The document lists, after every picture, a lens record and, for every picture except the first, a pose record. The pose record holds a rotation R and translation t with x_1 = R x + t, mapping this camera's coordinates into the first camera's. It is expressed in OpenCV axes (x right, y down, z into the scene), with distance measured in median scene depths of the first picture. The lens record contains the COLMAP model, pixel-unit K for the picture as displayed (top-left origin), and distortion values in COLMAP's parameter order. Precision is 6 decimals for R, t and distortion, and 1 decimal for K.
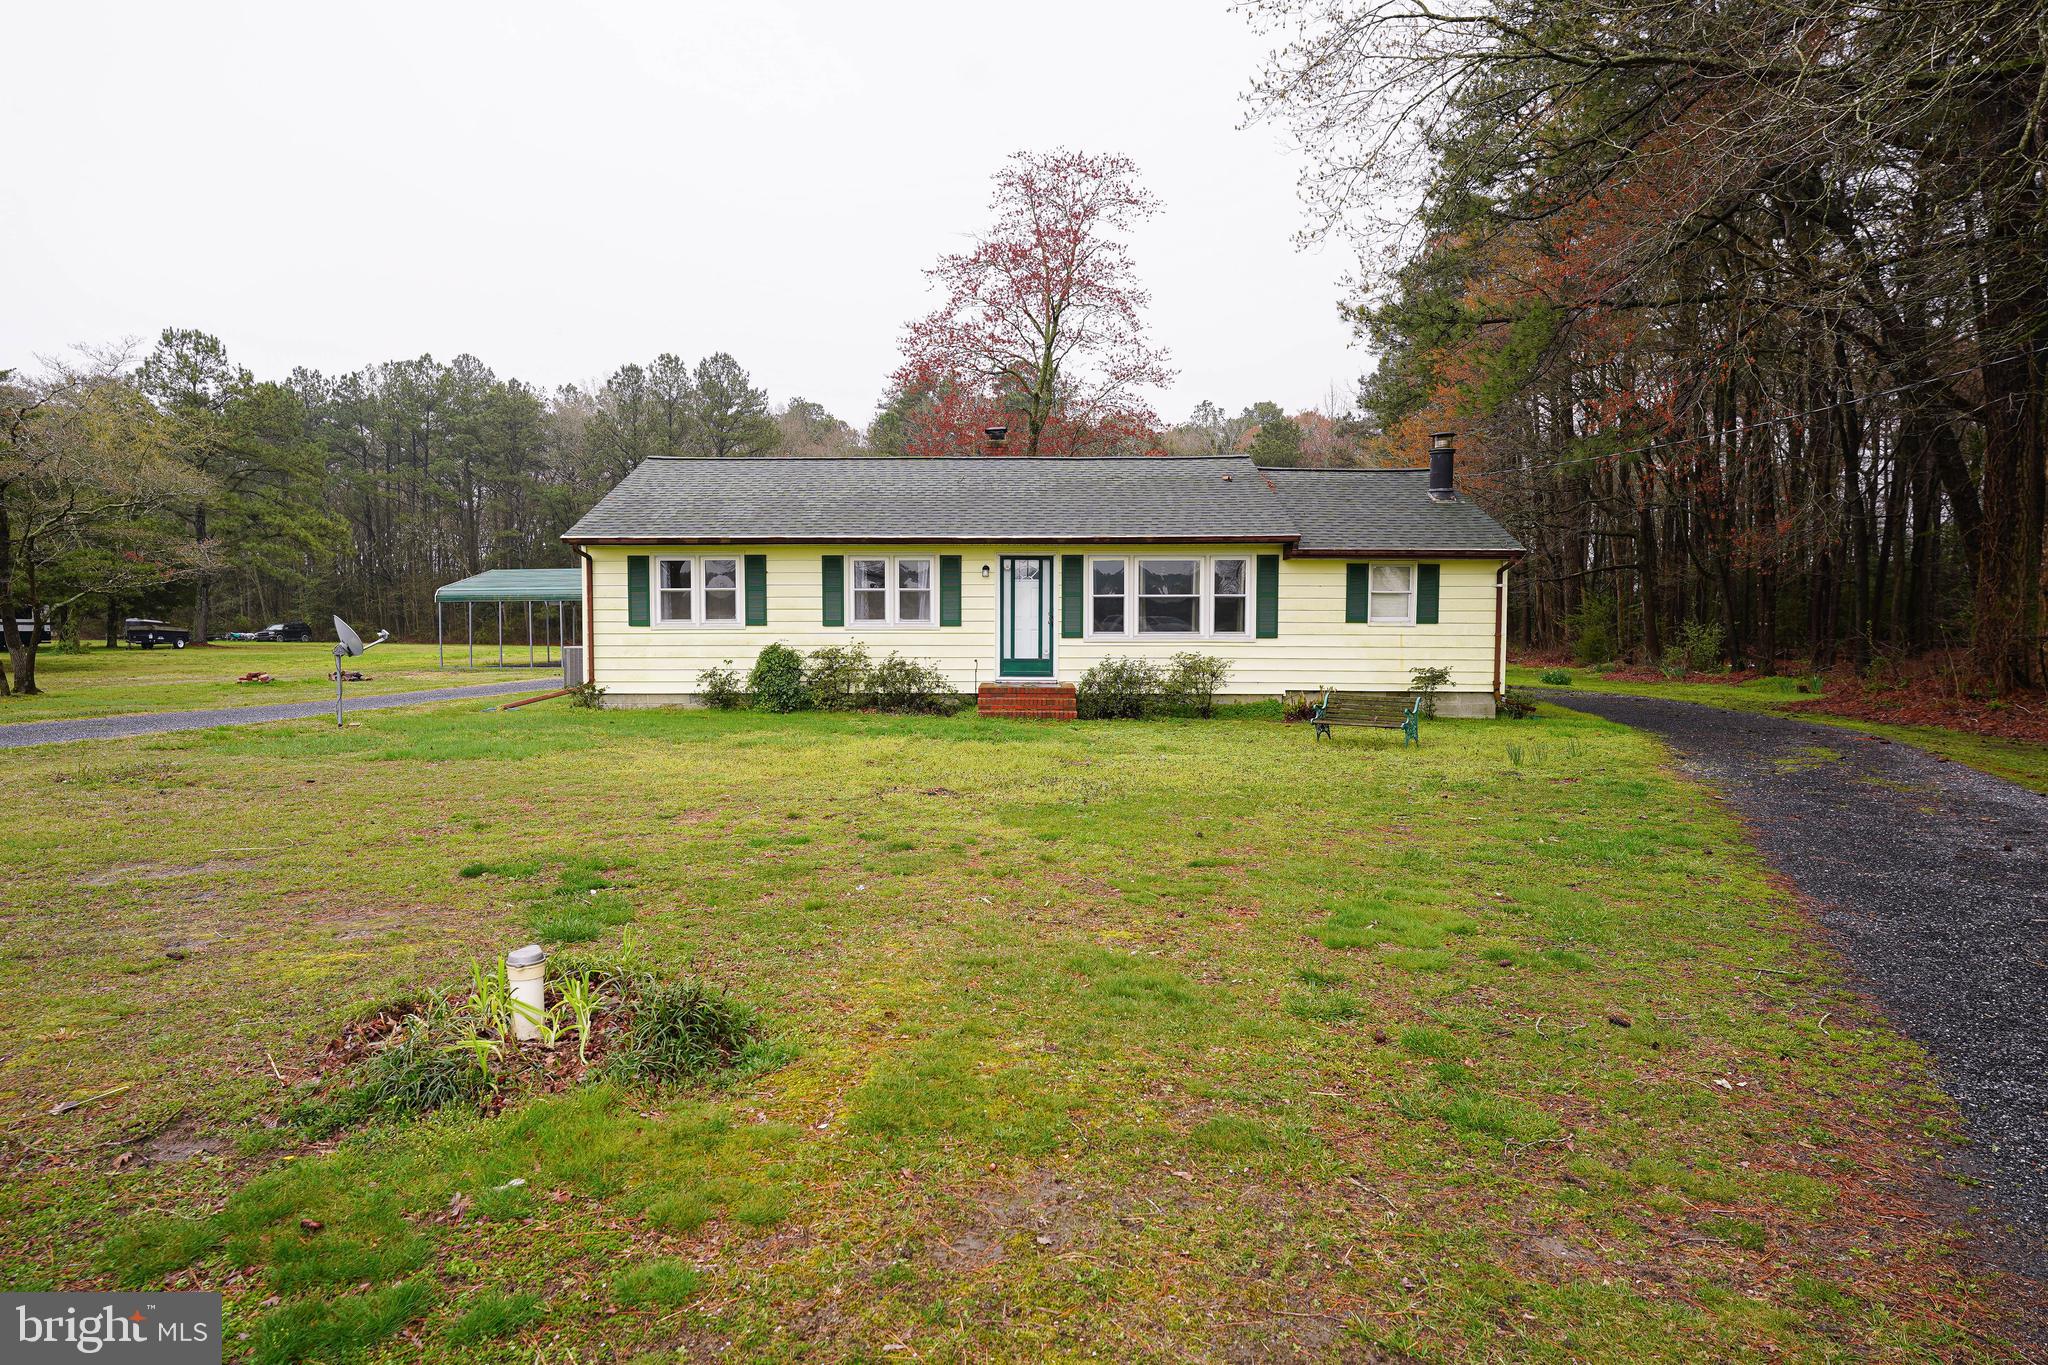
lens RADIAL K [[1193.1, 0, 1011.1], [0, 1193.1, 689.7], [0, 0, 1]] dist [0.004771, 0.002477]
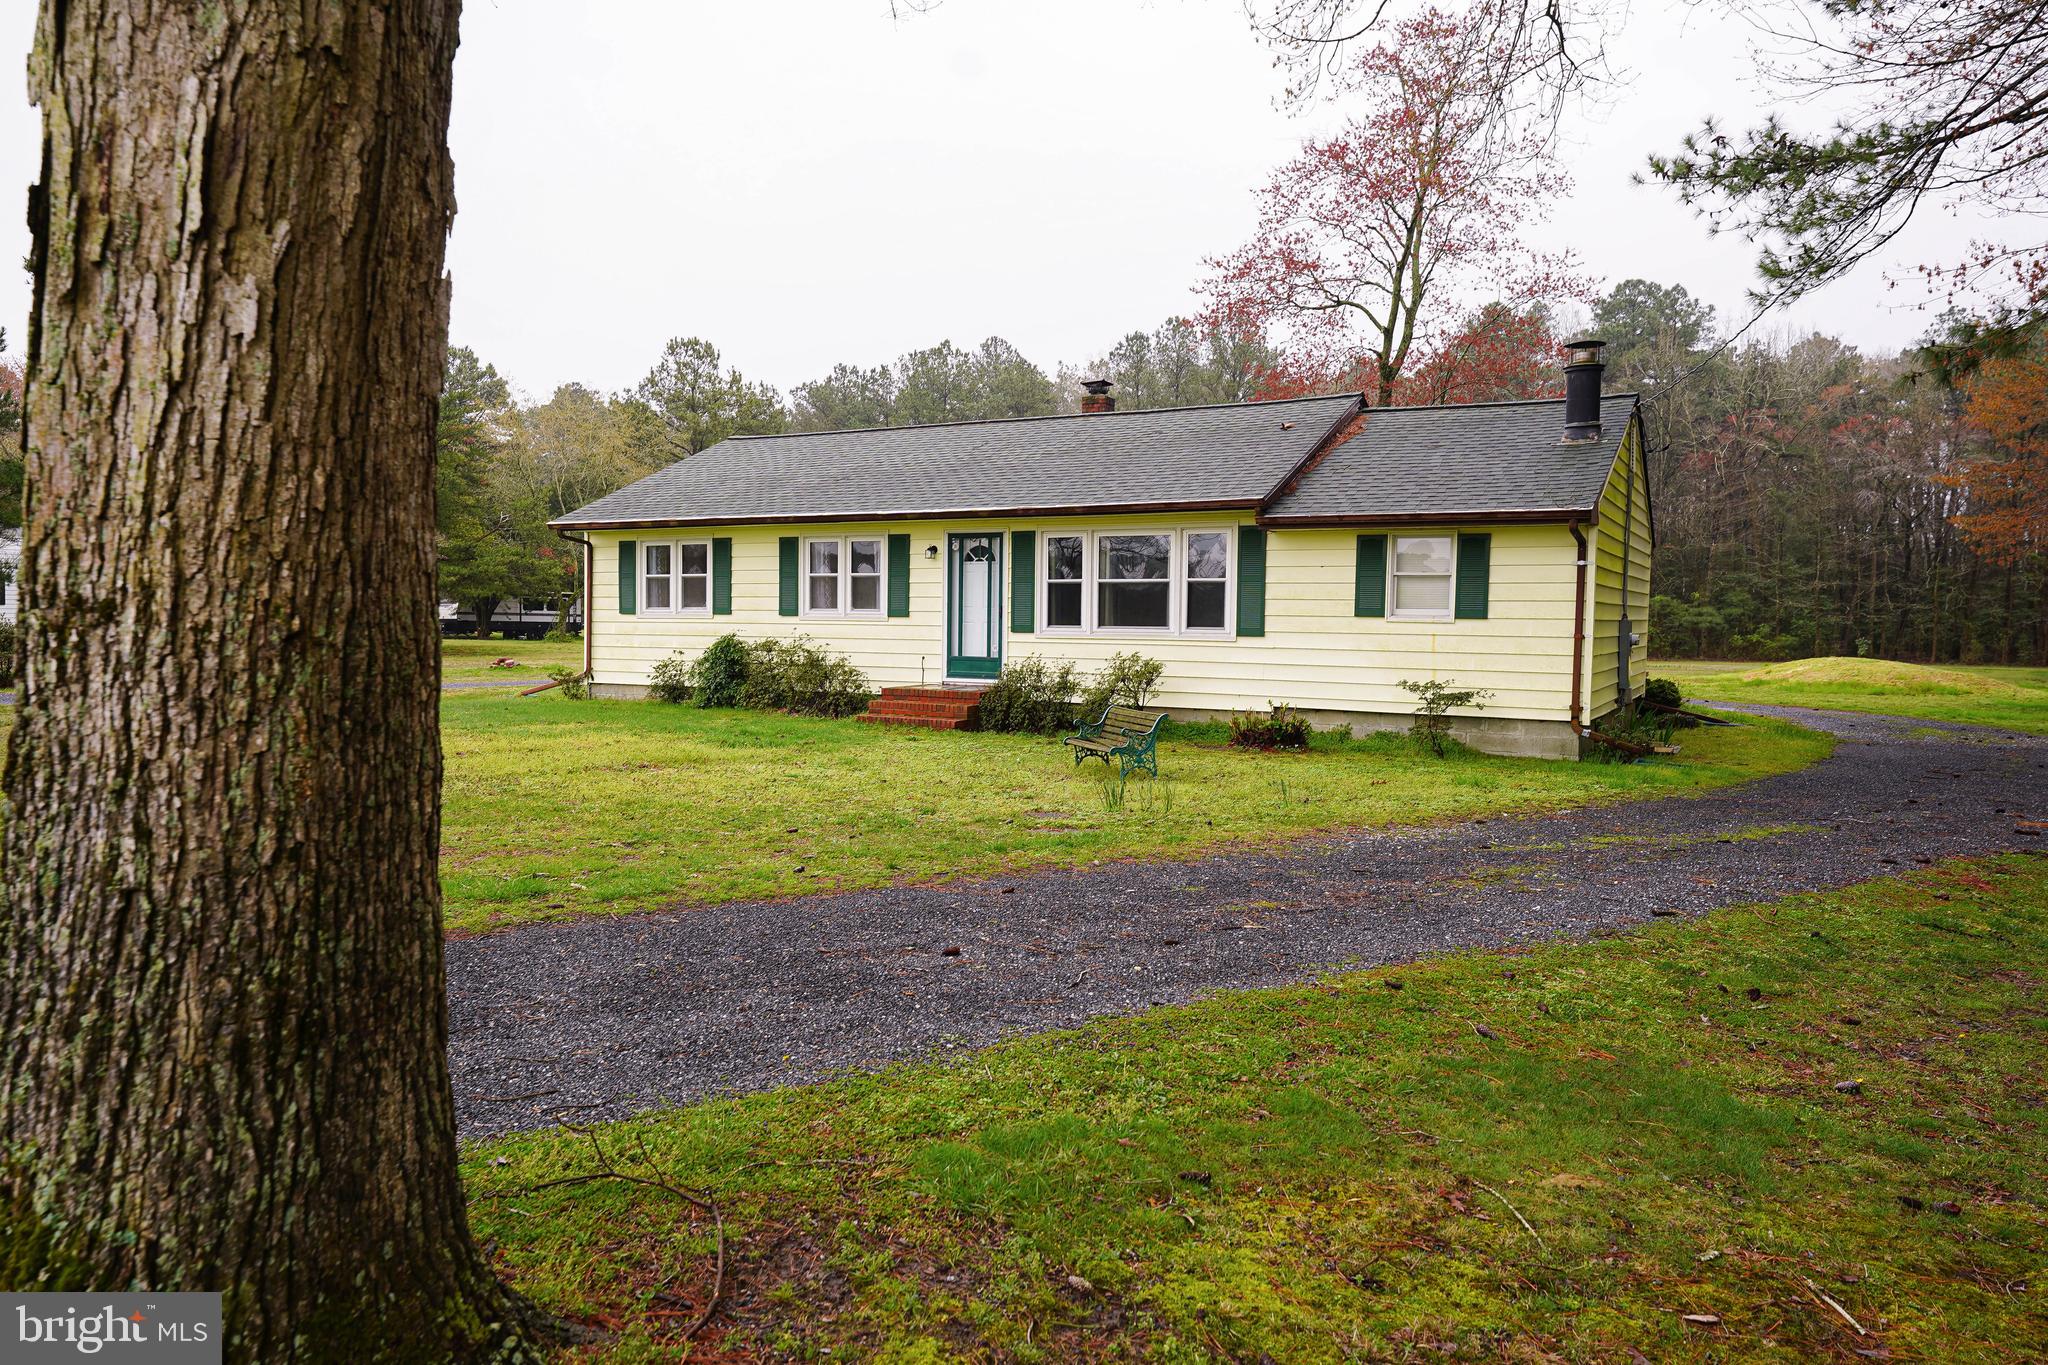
lens RADIAL K [[1367.1, 0, 1007.0], [0, 1367.1, 728.0], [0, 0, 1]] dist [0.035306, -0.002301]
pose [[0.884165, 0.046236, -0.464882, 0.483758], [-0.036111, 0.998877, 0.030666, -0.006330], [0.465778, -0.010326, 0.884841, 0.159561]]
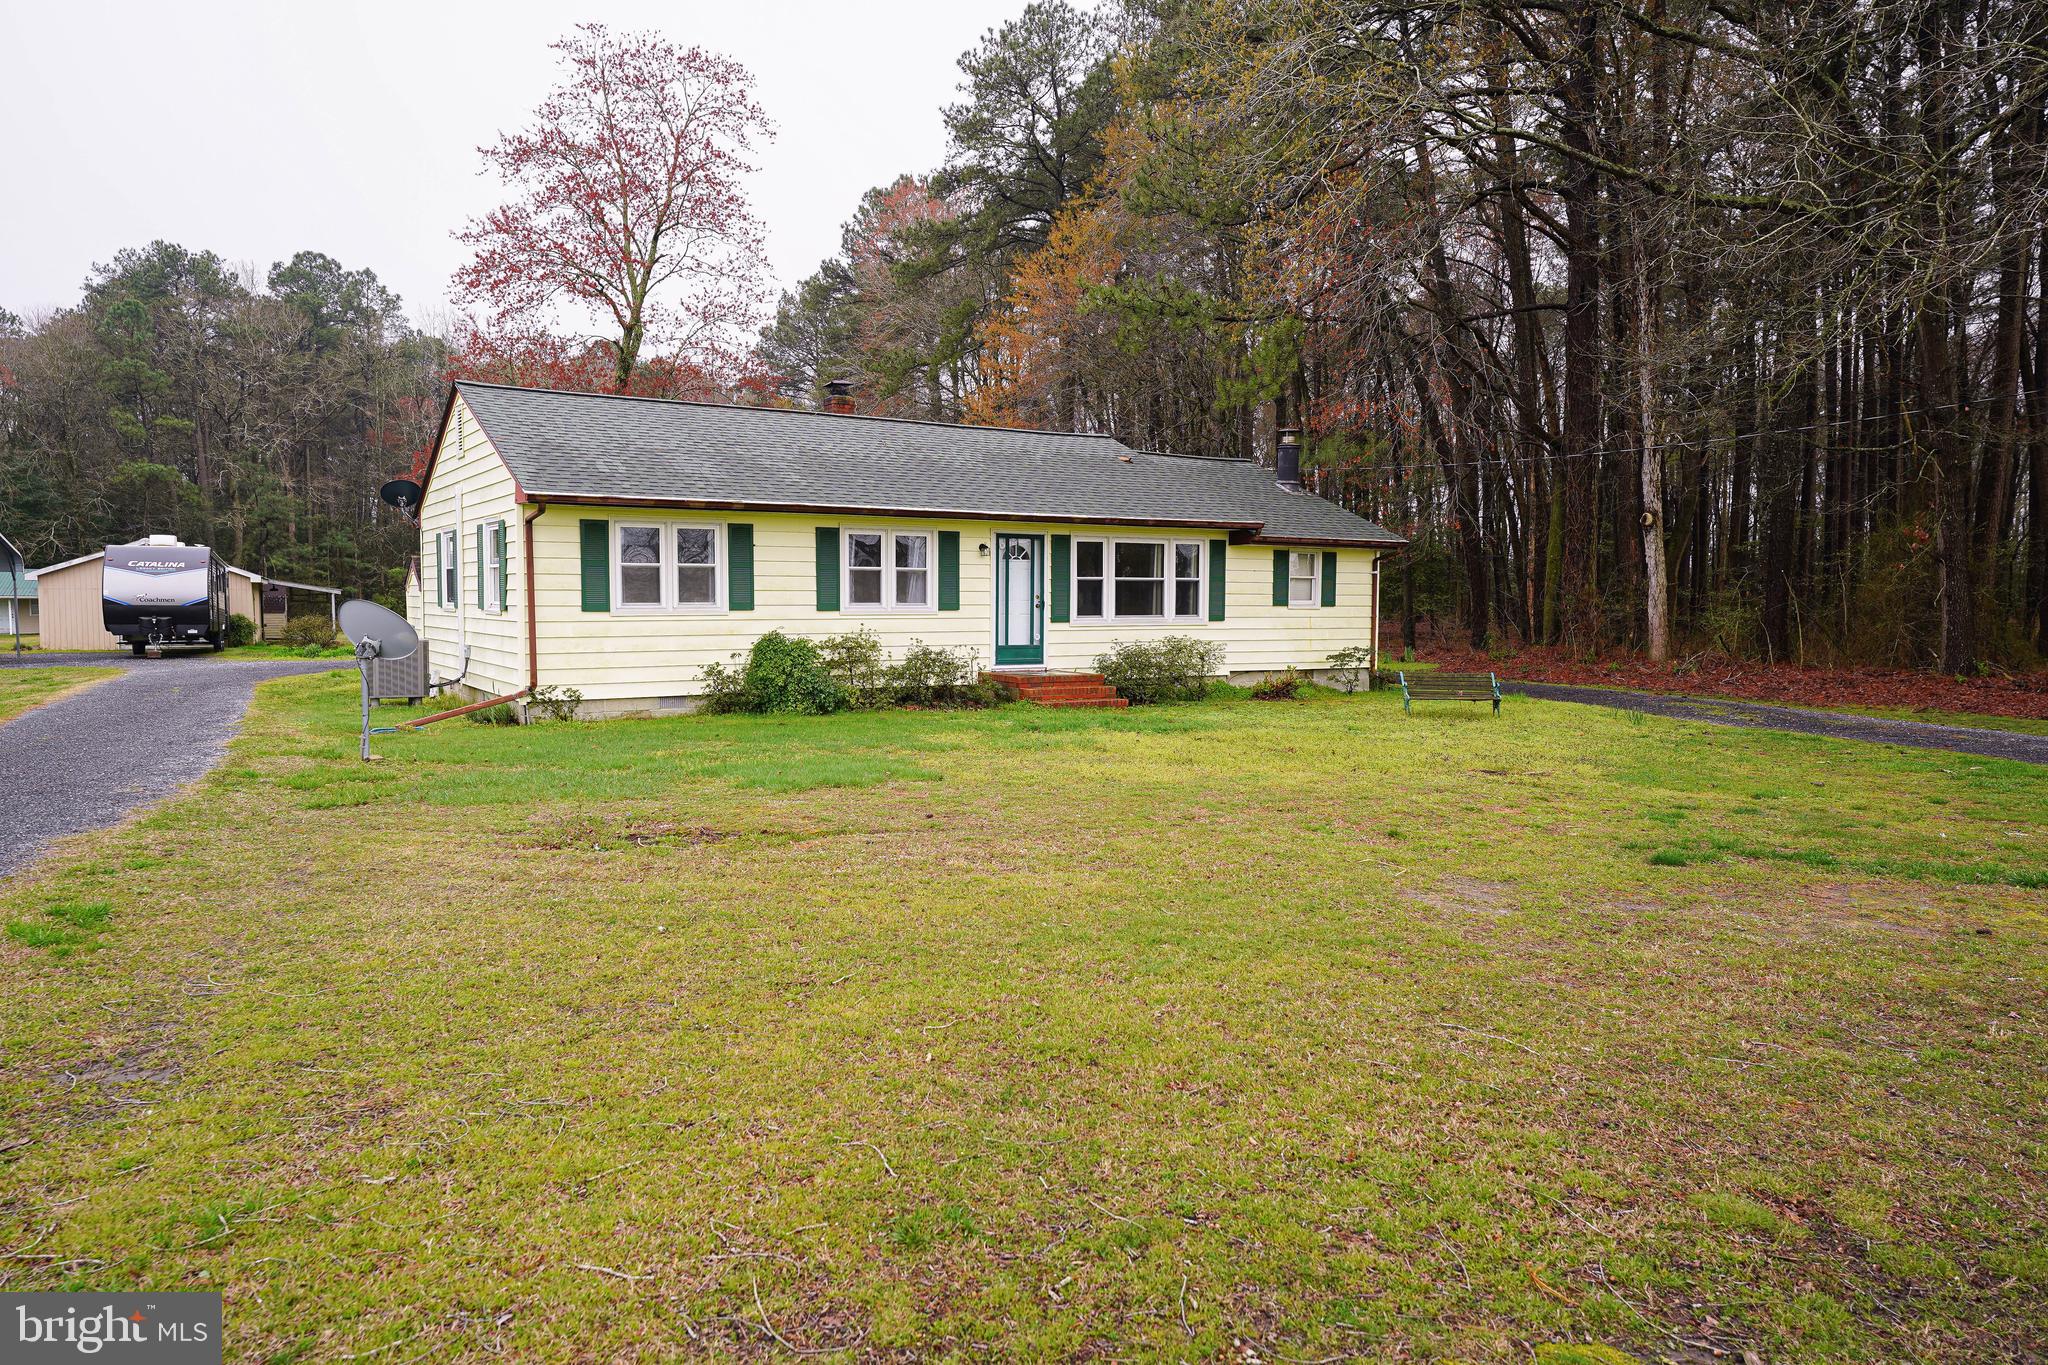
lens RADIAL K [[1367.1, 0, 1029.3], [0, 1367.1, 674.1], [0, 0, 1]] dist [0.035306, -0.002301]
pose [[0.831851, -0.028790, 0.554251, -0.572573], [0.028479, 0.999552, 0.009178, -0.012988], [-0.554267, 0.008150, 0.832299, 0.110376]]
